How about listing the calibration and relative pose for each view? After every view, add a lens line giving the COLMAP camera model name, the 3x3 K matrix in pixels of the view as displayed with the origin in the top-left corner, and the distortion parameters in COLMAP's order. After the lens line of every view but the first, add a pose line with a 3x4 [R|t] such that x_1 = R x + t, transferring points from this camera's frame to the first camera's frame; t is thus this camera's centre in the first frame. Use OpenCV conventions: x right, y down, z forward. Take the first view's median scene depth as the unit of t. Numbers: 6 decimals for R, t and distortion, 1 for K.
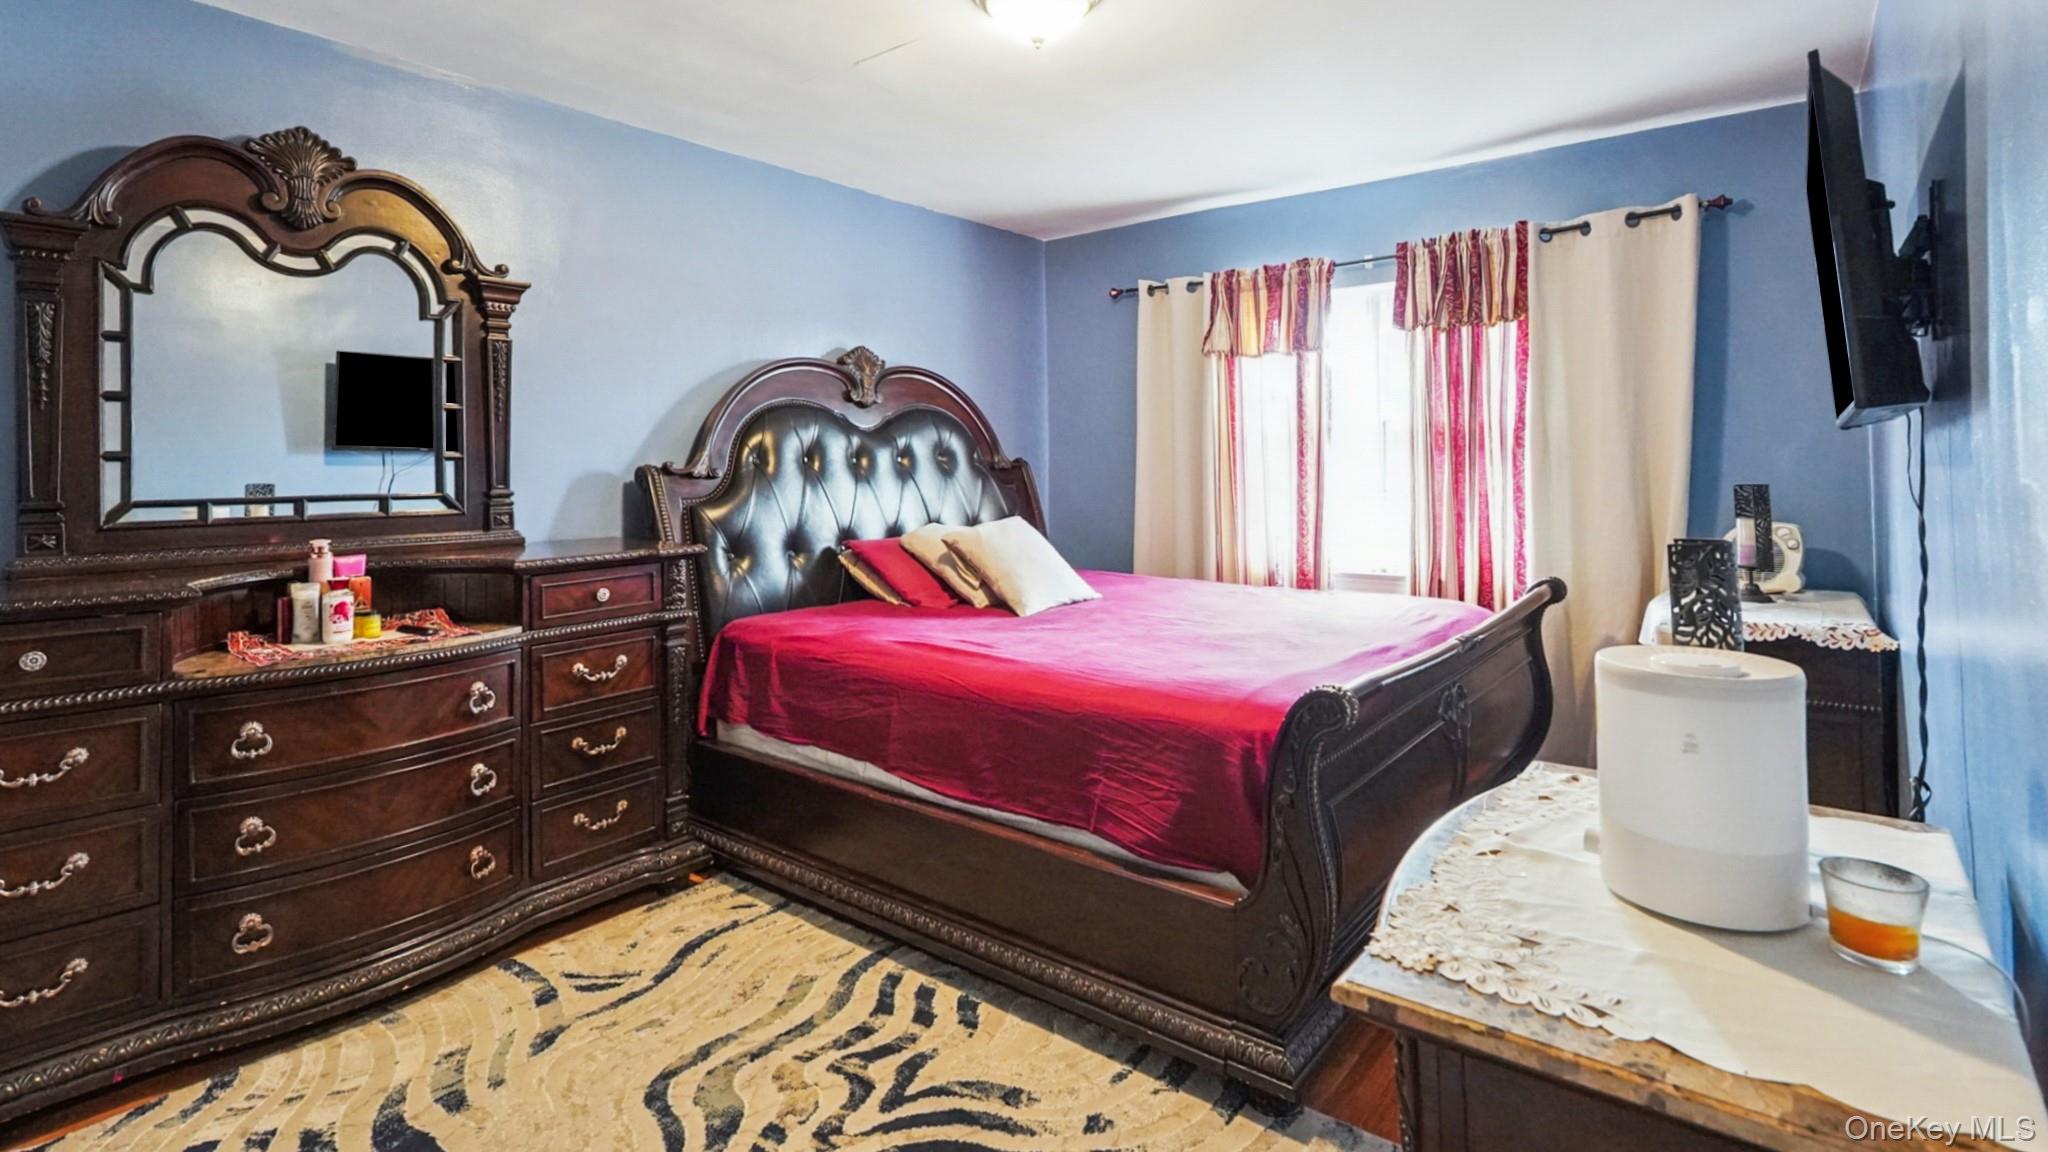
lens RADIAL K [[959.2, 0, 1024.0], [0, 959.2, 570.1], [0, 0, 1]] dist [-0.030929, 0.014979]
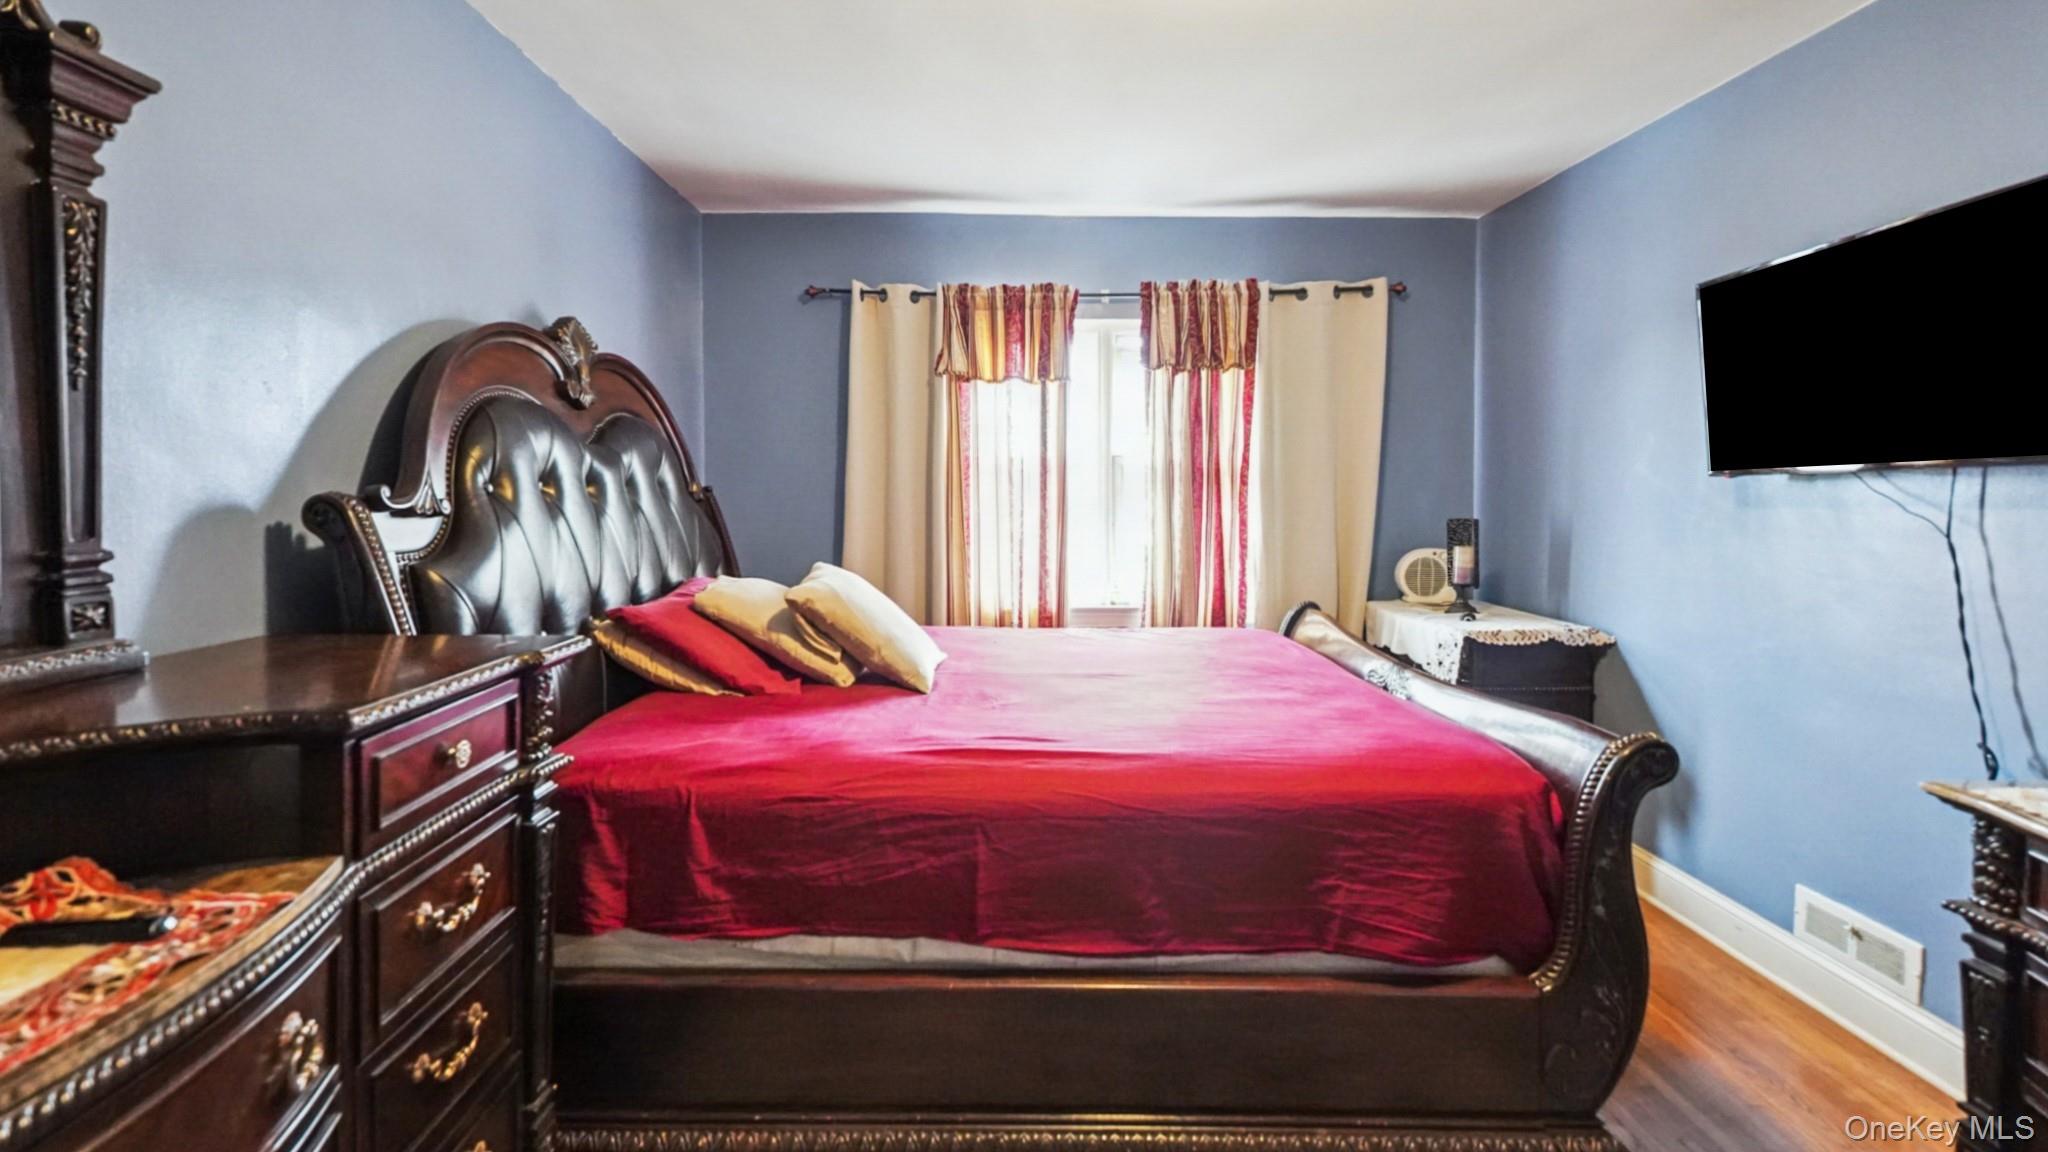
lens RADIAL K [[959.2, 0, 1023.7], [0, 959.2, 576.0], [0, 0, 1]] dist [-0.030929, 0.014979]
pose [[0.785813, -0.040710, 0.617123, -0.368309], [0.055093, 0.998472, -0.004286, -0.034000], [-0.616005, 0.037367, 0.786855, 0.301515]]
